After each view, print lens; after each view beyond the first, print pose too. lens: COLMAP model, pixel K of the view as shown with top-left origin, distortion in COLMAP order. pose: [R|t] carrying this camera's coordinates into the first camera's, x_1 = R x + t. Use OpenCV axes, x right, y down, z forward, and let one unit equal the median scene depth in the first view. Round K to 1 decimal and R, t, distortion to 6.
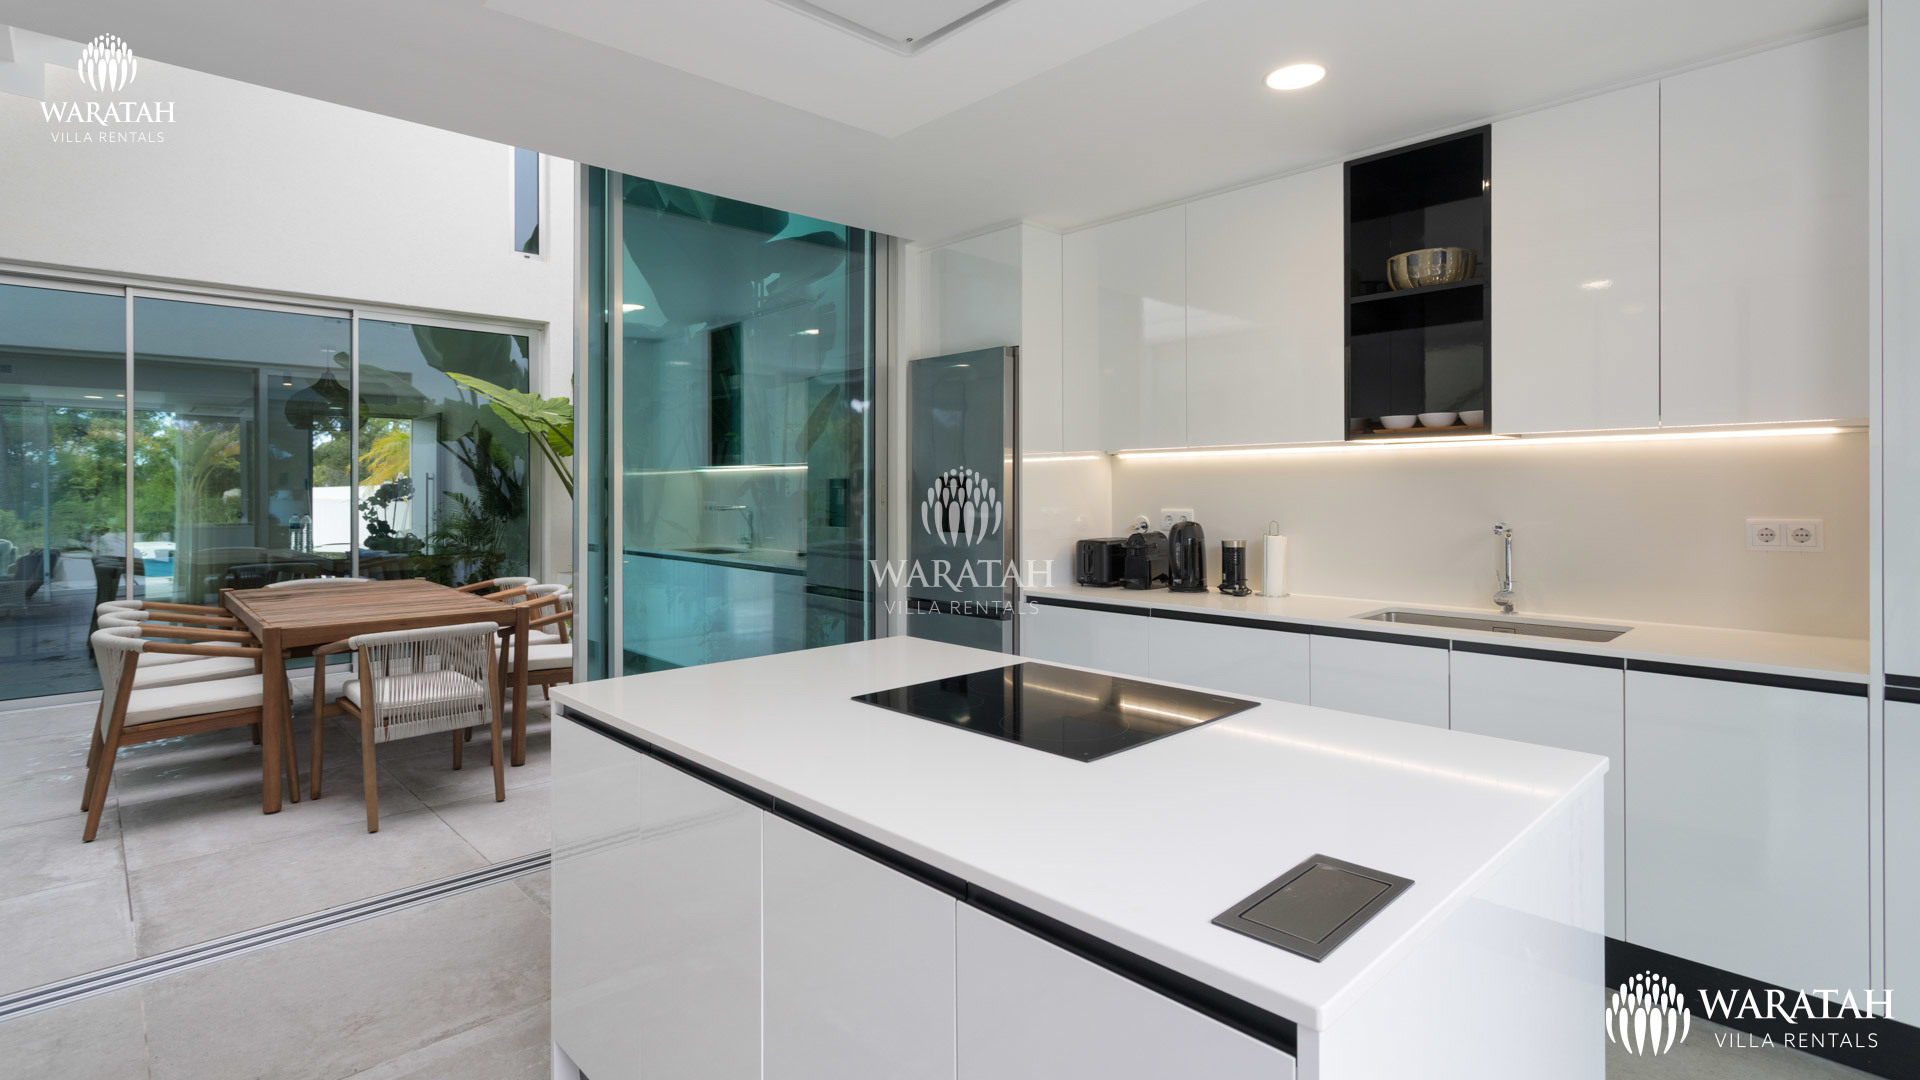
lens RADIAL K [[929.6, 0, 955.5], [0, 929.6, 487.0], [0, 0, 1]] dist [0.015611, -0.000602]
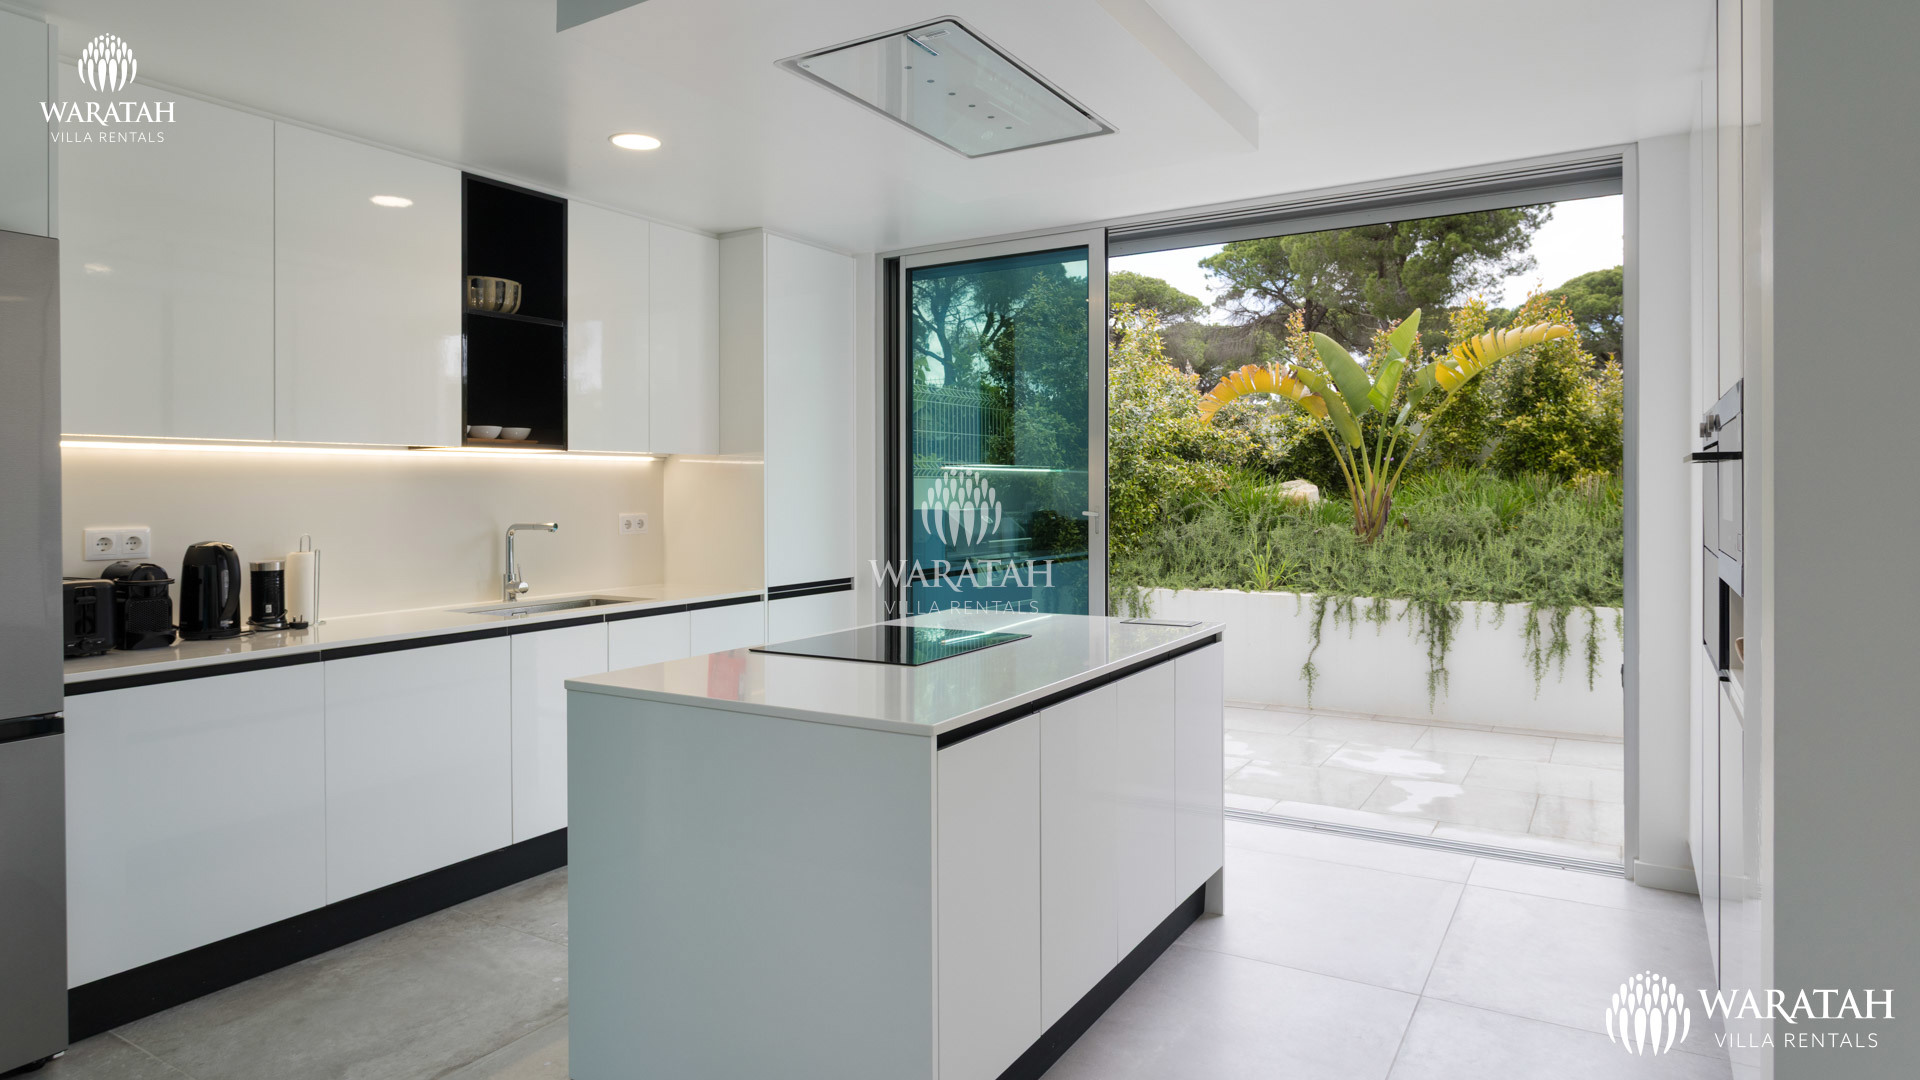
lens RADIAL K [[1134.8, 0, 960.0], [0, 1134.8, 540.0], [0, 0, 1]] dist [-0.000655, 0.000141]
pose [[-0.272670, -0.037613, 0.961372, -1.038272], [0.003112, 0.999196, 0.039975, 0.003194], [-0.962103, 0.013891, -0.272334, 0.925411]]
